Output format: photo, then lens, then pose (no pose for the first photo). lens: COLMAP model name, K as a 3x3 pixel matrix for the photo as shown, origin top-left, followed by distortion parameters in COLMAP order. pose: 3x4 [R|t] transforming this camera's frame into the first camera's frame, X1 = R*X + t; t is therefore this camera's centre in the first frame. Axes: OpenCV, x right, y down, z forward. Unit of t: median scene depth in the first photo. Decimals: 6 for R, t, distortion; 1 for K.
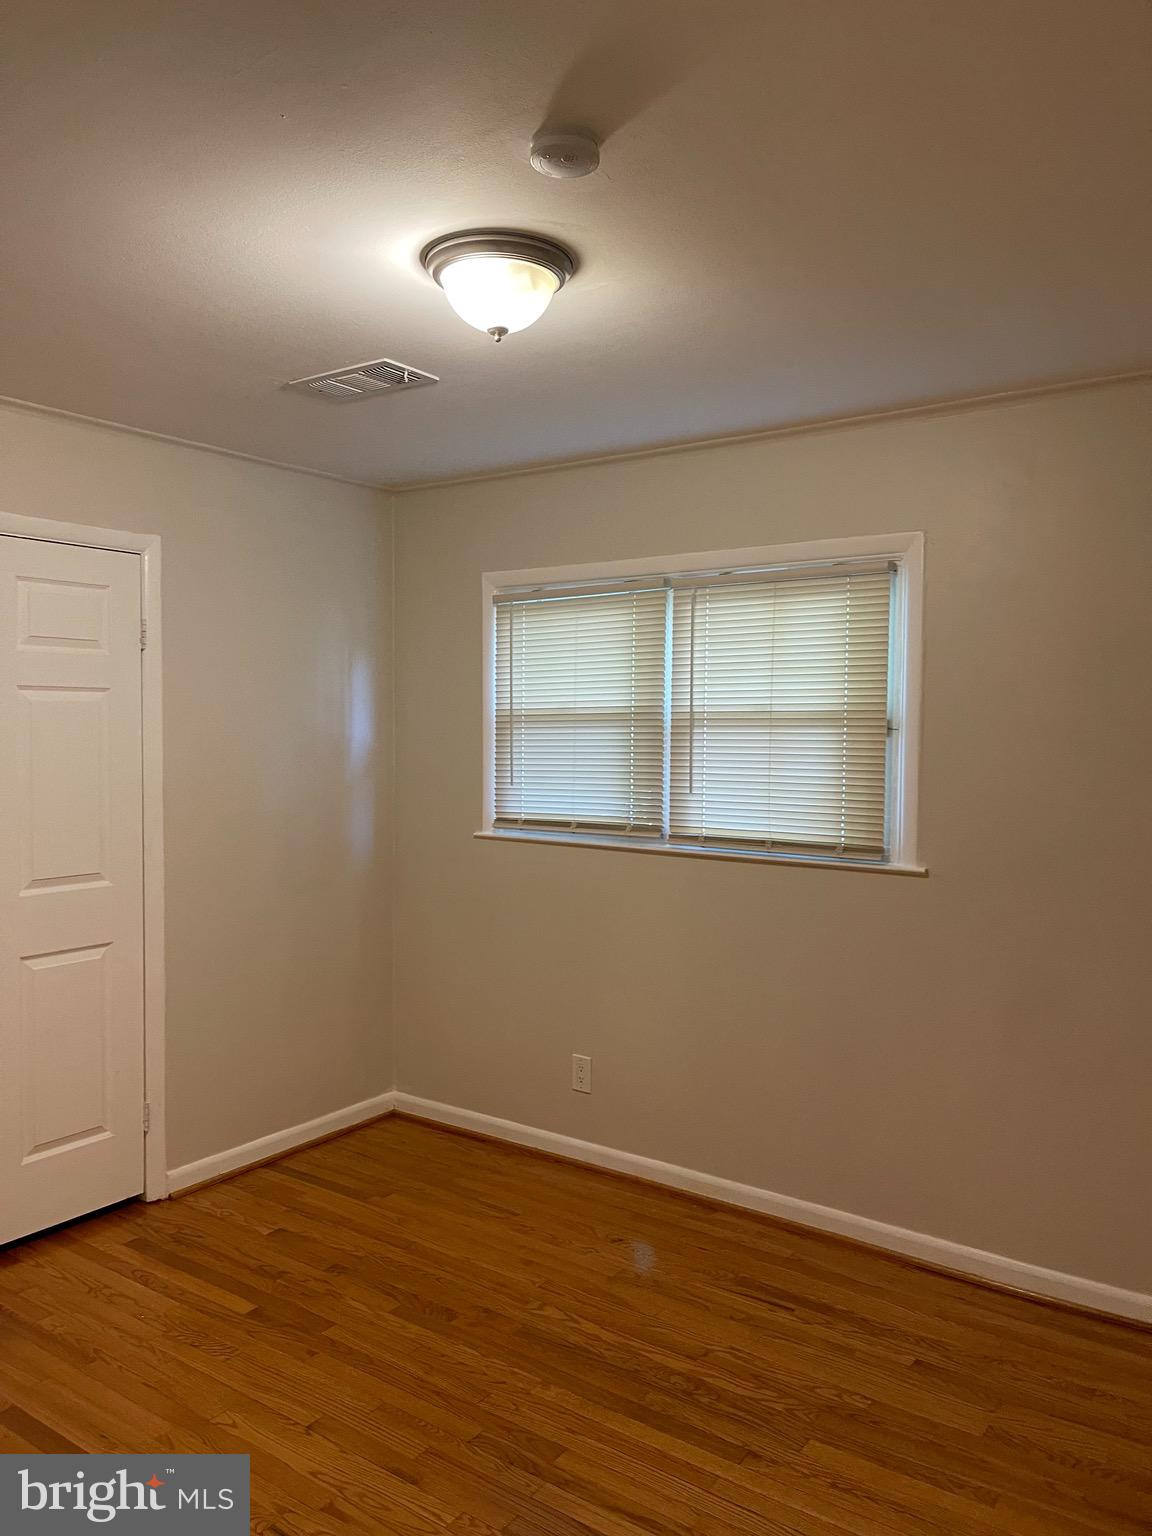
lens RADIAL K [[1150.2, 0, 563.8], [0, 1150.2, 774.4], [0, 0, 1]] dist [0.068718, -0.086466]
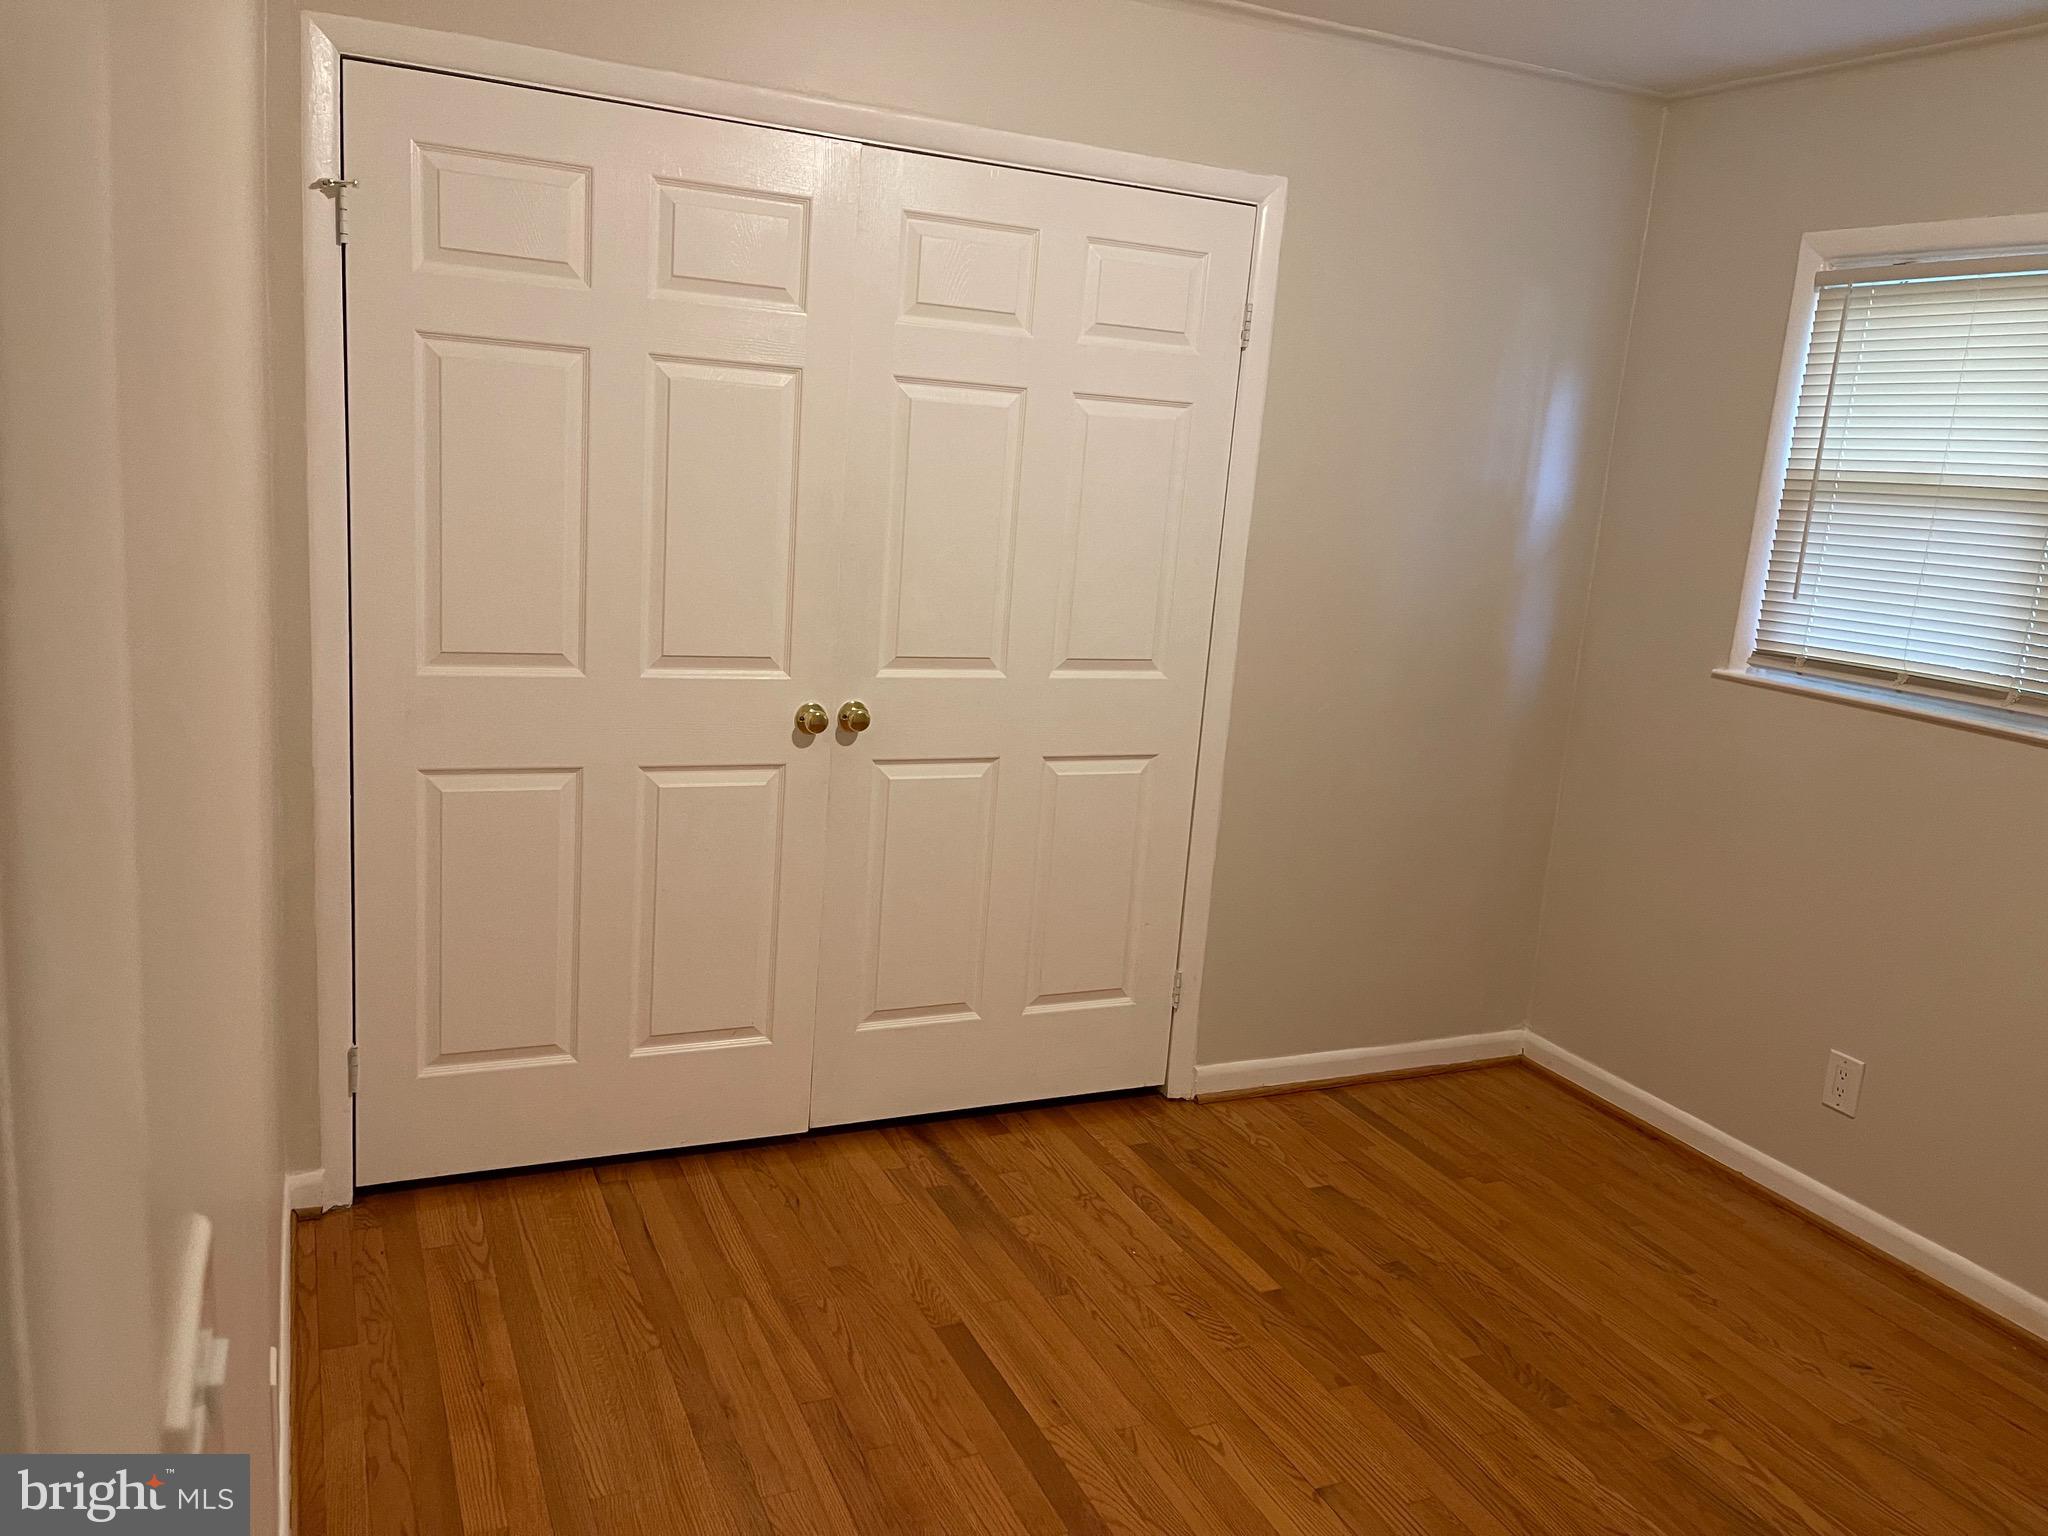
lens RADIAL K [[1533.6, 0, 1031.7], [0, 1533.6, 762.9], [0, 0, 1]] dist [0.068718, -0.086466]
pose [[0.872837, 0.156997, -0.462069, -0.006262], [-0.091032, 0.982599, 0.161900, -0.001281], [0.479447, -0.099249, 0.871941, 0.109669]]
